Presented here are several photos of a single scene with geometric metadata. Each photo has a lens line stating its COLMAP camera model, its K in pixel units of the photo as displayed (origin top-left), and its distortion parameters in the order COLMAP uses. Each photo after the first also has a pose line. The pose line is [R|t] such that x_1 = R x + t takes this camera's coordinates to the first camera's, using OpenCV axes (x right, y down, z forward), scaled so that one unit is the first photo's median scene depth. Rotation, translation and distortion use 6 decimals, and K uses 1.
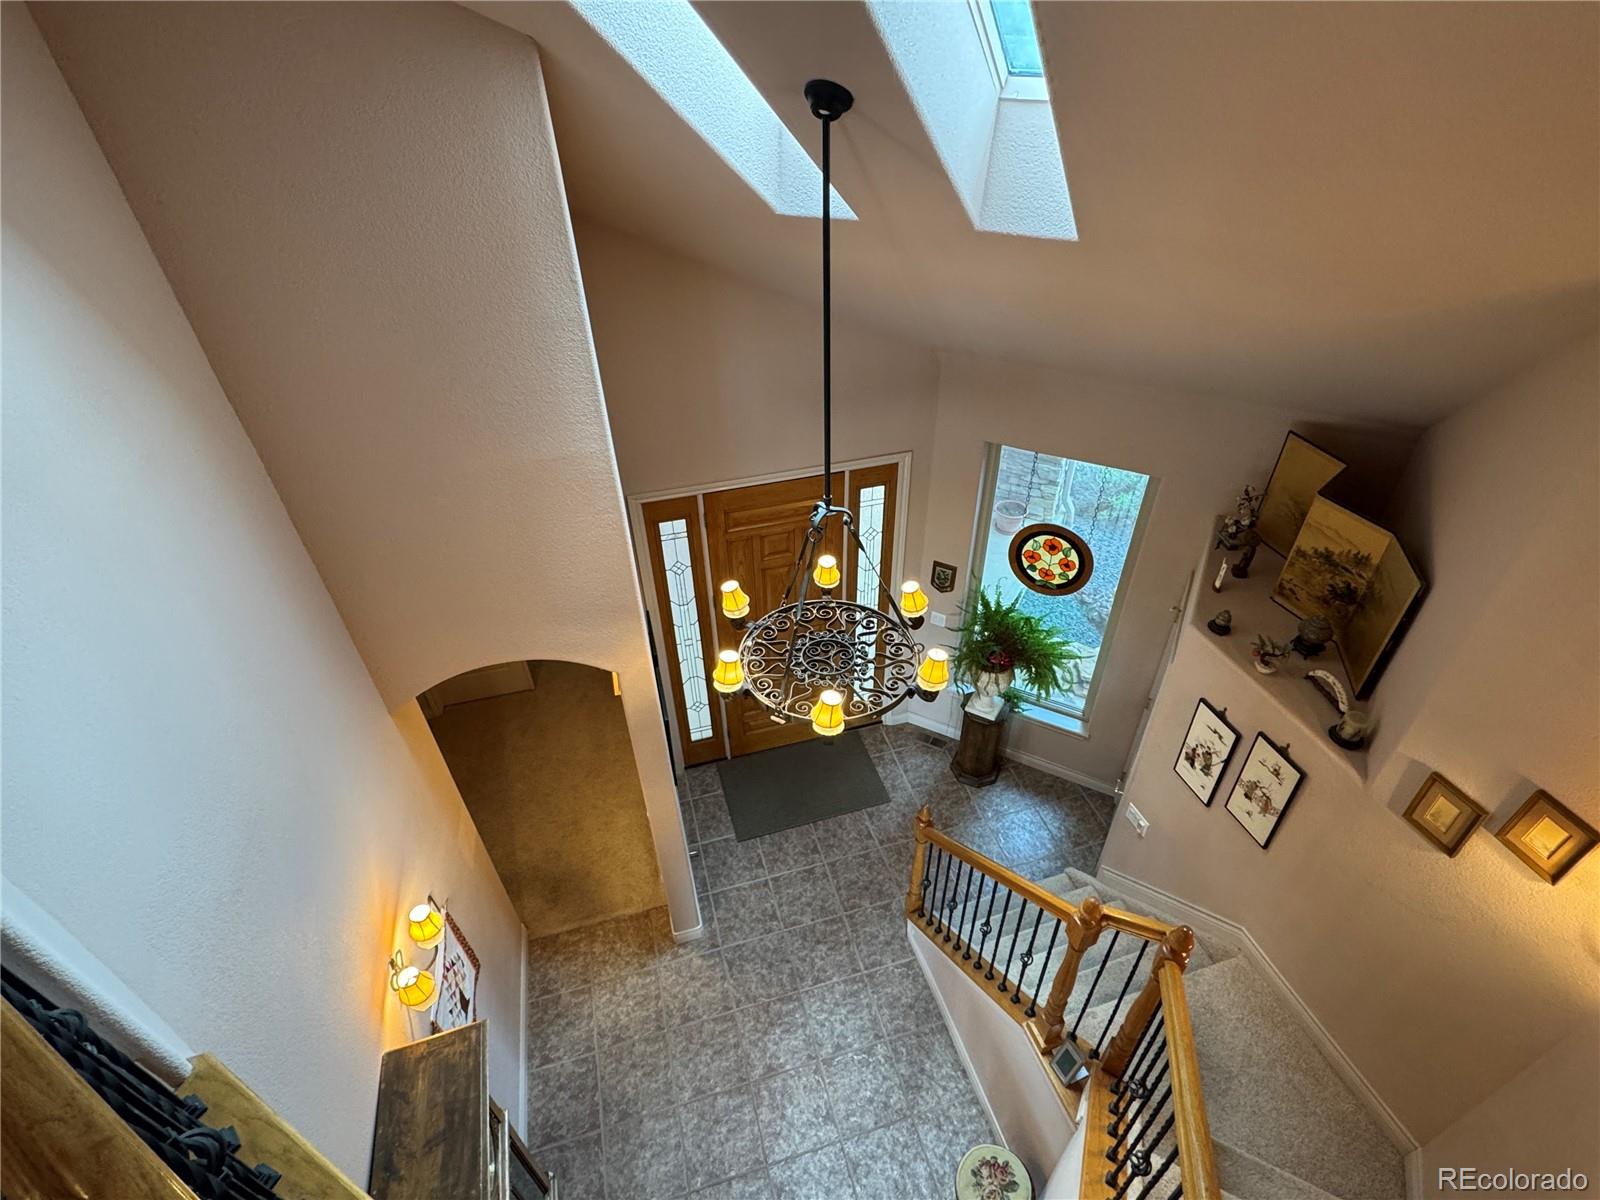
lens RADIAL K [[770.1, 0, 801.0], [0, 770.1, 598.7], [0, 0, 1]] dist [0.001307, 0.000051]
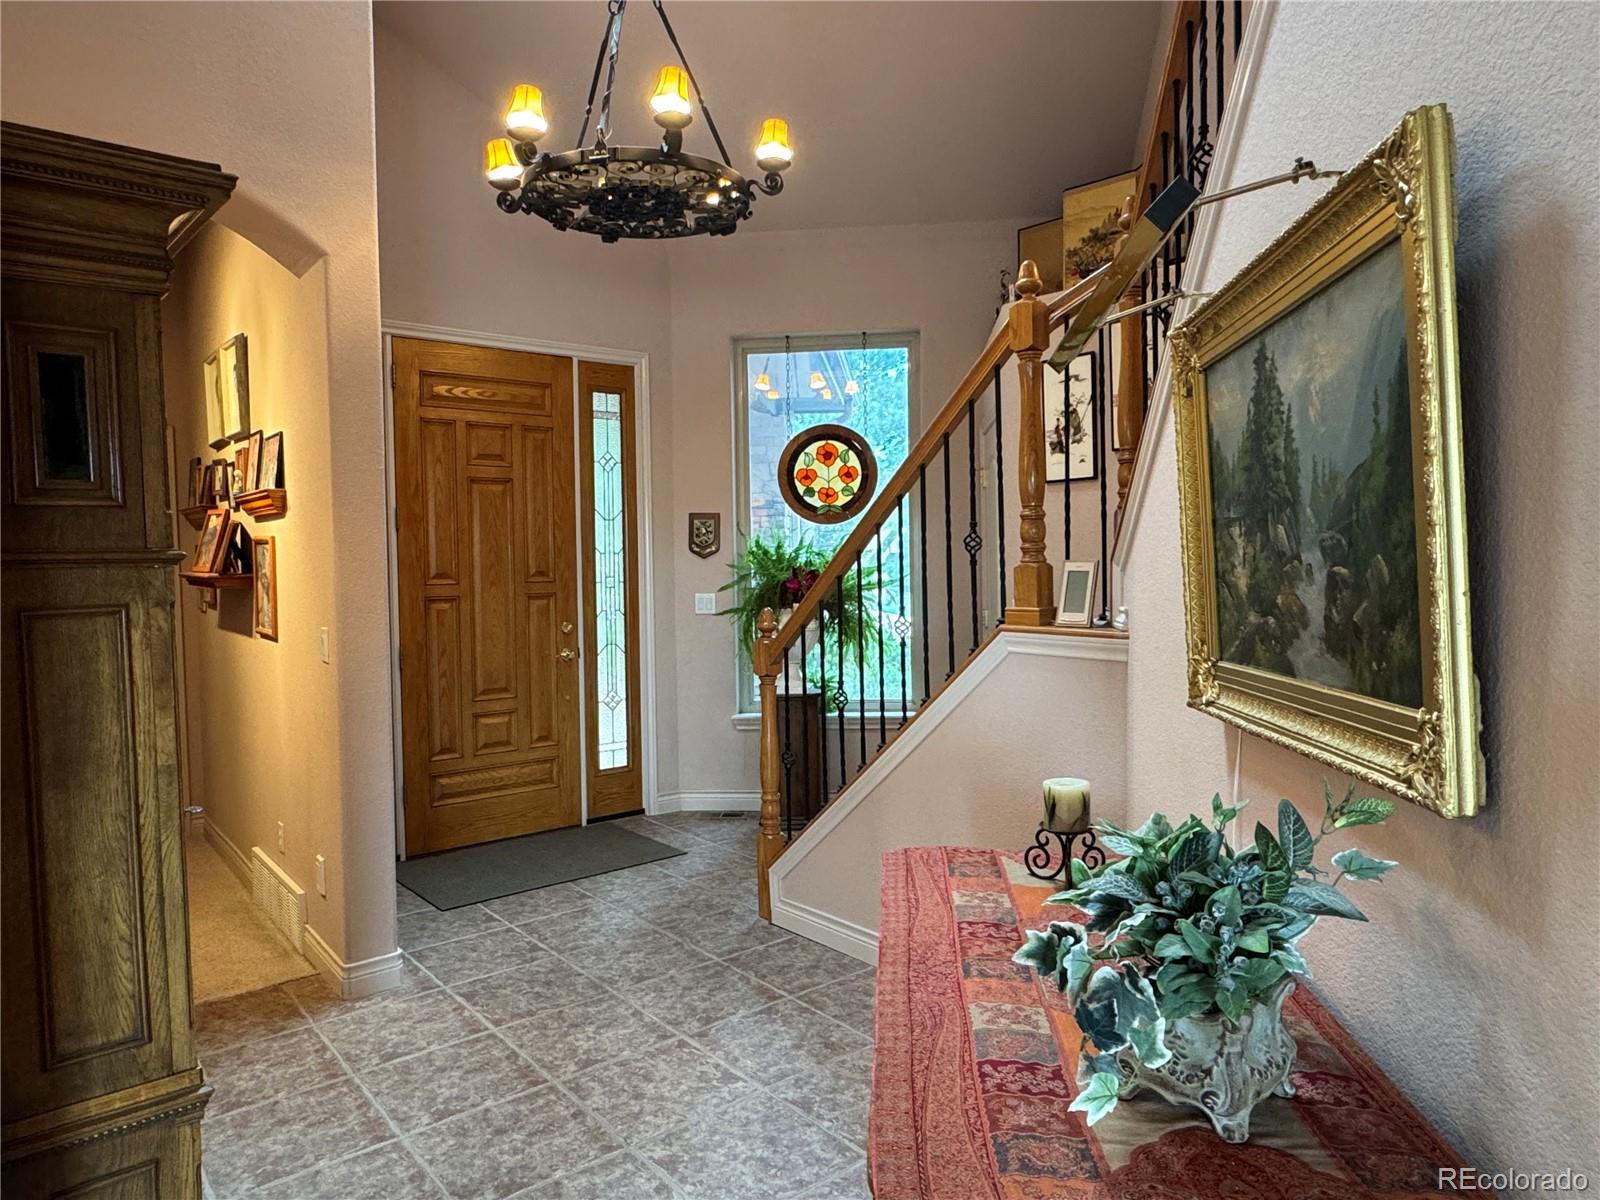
lens RADIAL K [[1031.5, 0, 802.4], [0, 1031.5, 597.8], [0, 0, 1]] dist [-0.003803, -0.000742]
pose [[0.915584, -0.011606, 0.401960, -0.153460], [0.240898, 0.816201, -0.525151, 0.640826], [-0.321986, 0.577651, 0.750096, 0.247572]]
